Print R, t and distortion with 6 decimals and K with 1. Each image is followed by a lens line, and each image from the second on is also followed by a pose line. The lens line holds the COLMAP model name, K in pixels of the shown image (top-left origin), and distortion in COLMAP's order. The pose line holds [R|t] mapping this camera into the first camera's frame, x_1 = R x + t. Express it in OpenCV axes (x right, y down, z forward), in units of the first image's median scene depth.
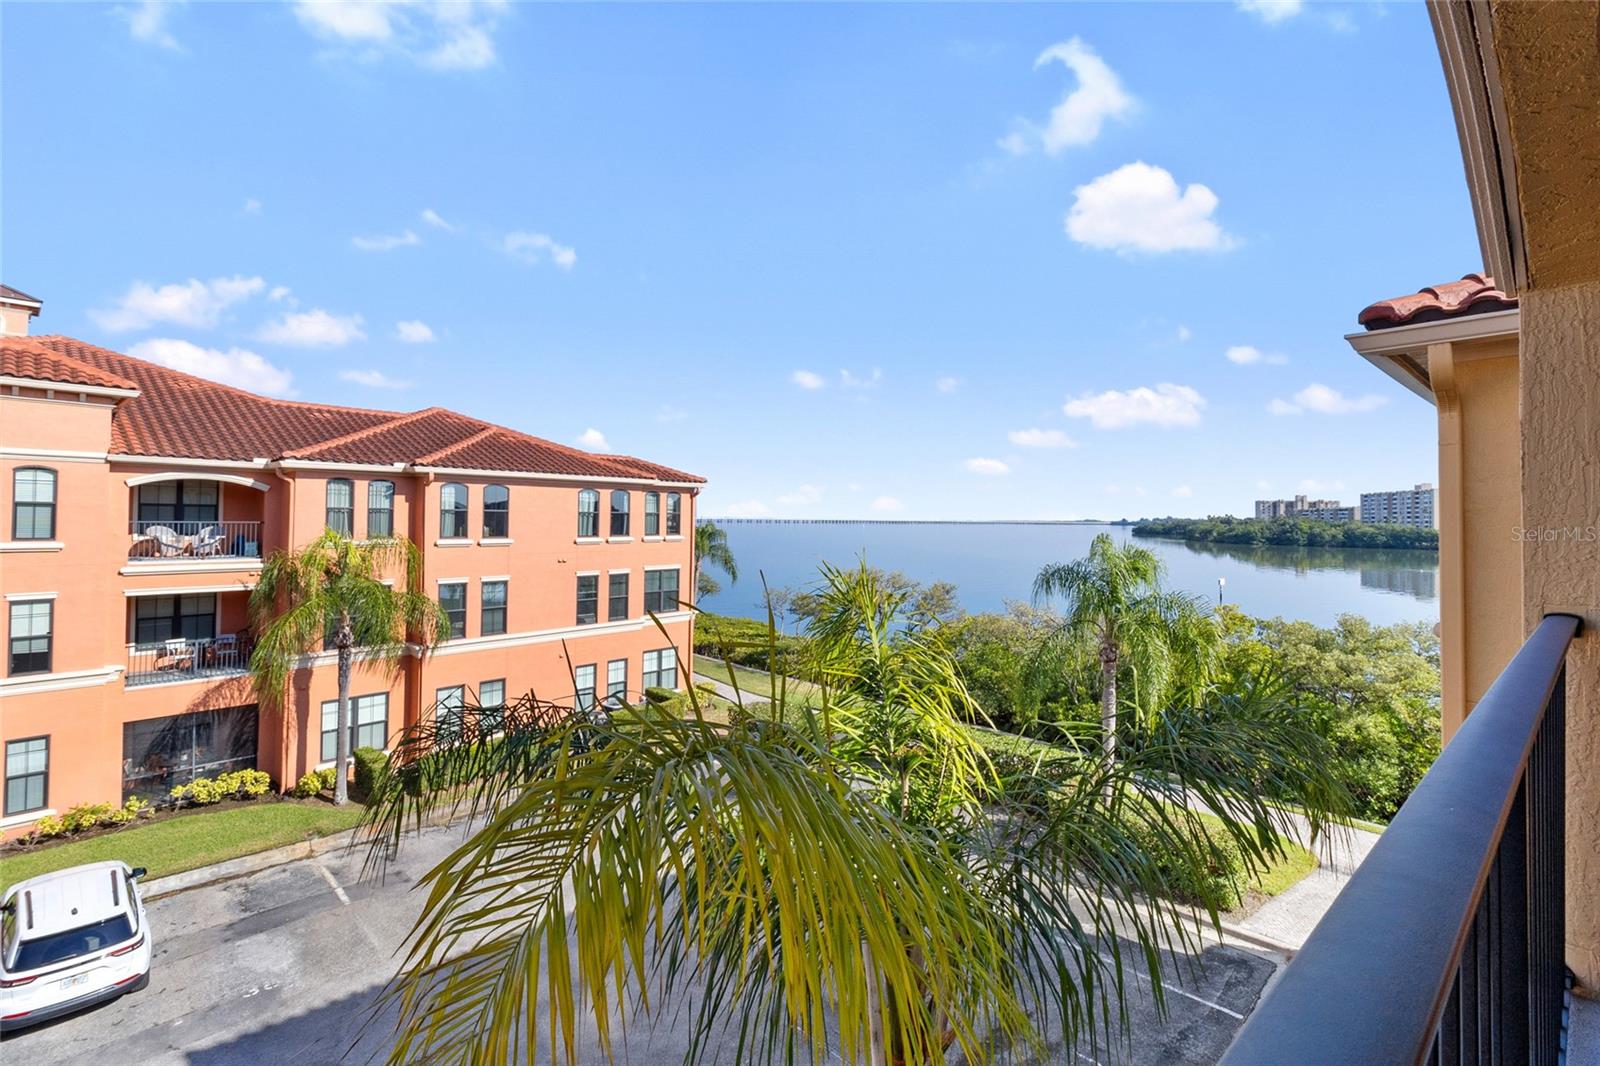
lens RADIAL K [[734.5, 0, 804.3], [0, 734.5, 517.5], [0, 0, 1]] dist [0.003061, -0.001614]
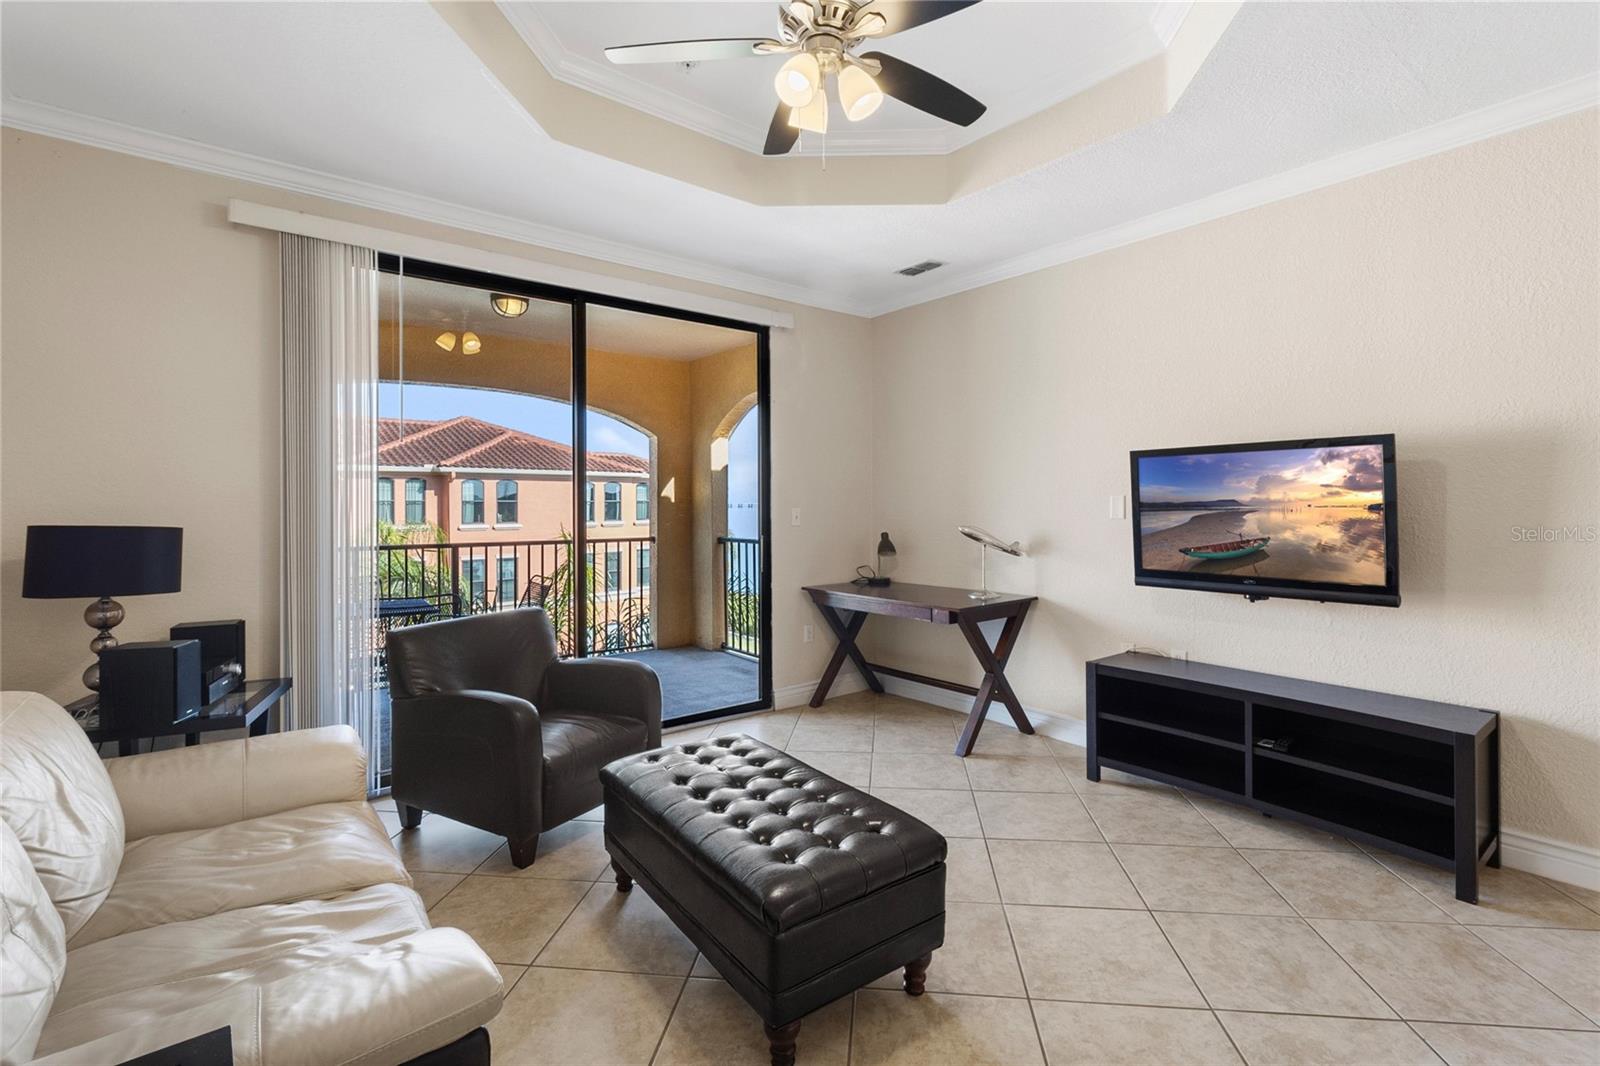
lens RADIAL K [[734.5, 0, 813.0], [0, 734.5, 506.1], [0, 0, 1]] dist [0.003061, -0.001614]
pose [[0.997157, -0.013145, -0.074202, 0.203062], [0.013766, 0.999874, 0.007856, -0.003743], [0.074090, -0.008856, 0.997212, -0.213124]]
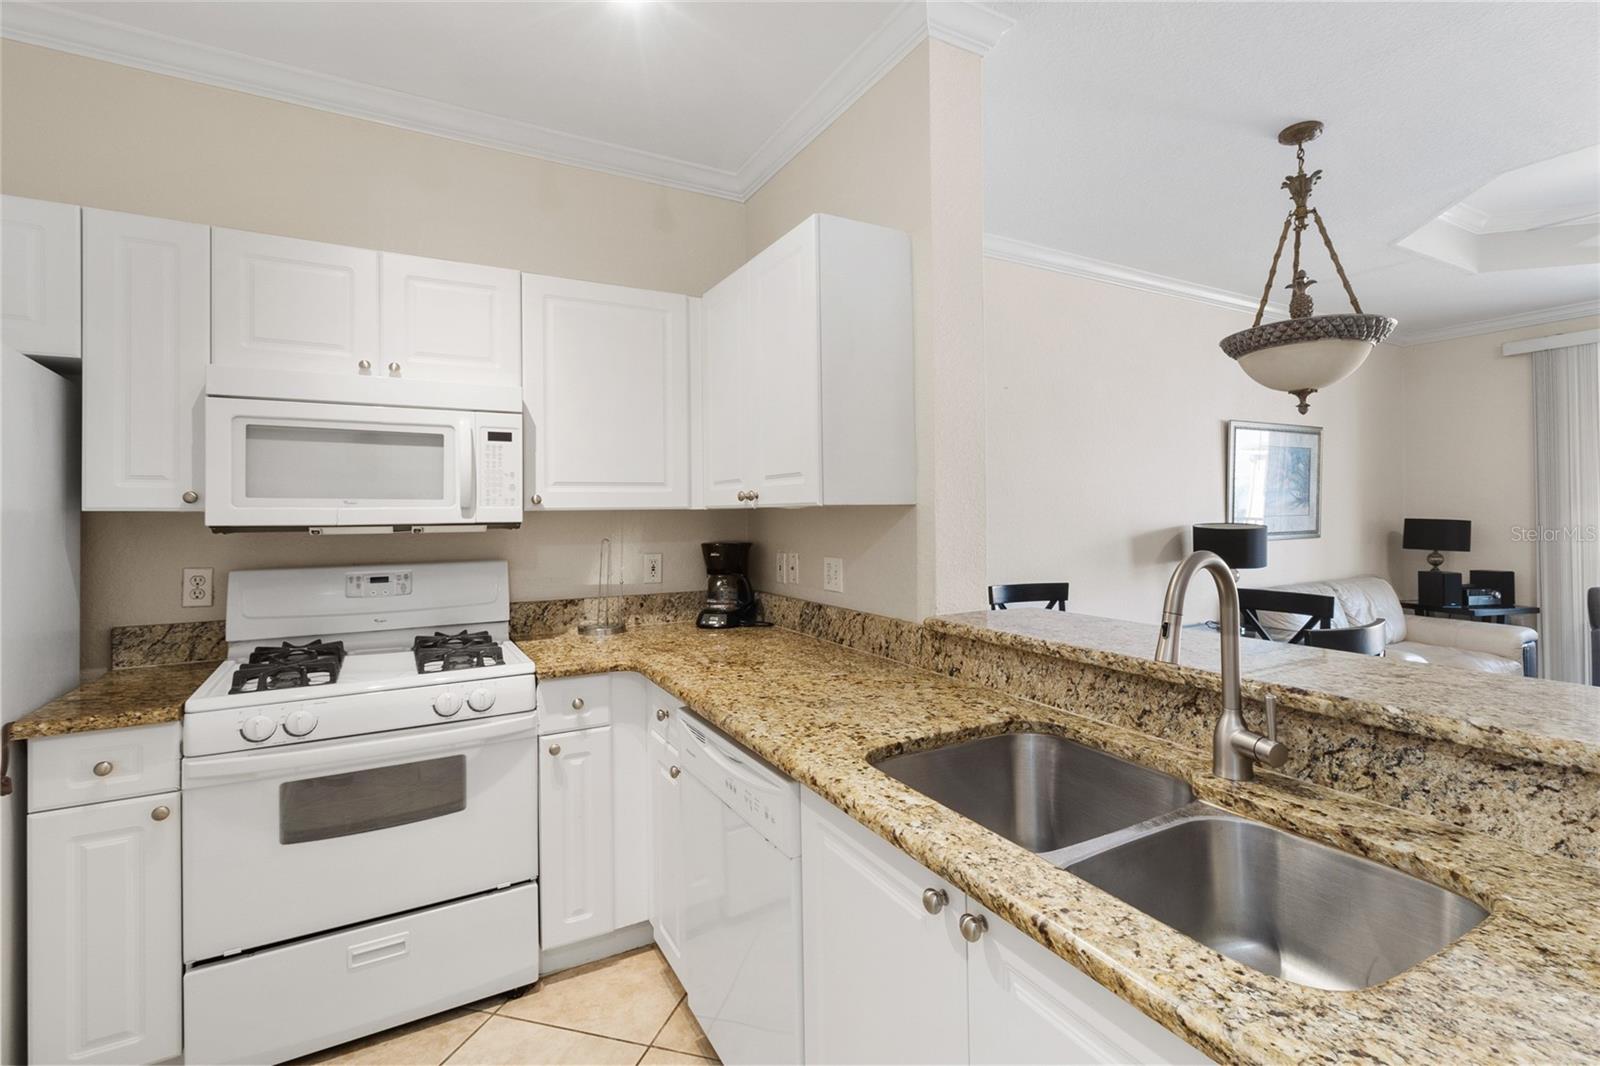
lens RADIAL K [[734.5, 0, 821.6], [0, 734.5, 507.6], [0, 0, 1]] dist [0.003061, -0.001614]
pose [[-0.228949, -0.017035, -0.973289, 0.371945], [0.011511, 0.999730, -0.020205, -0.002359], [0.973370, -0.015829, -0.228691, -0.252333]]
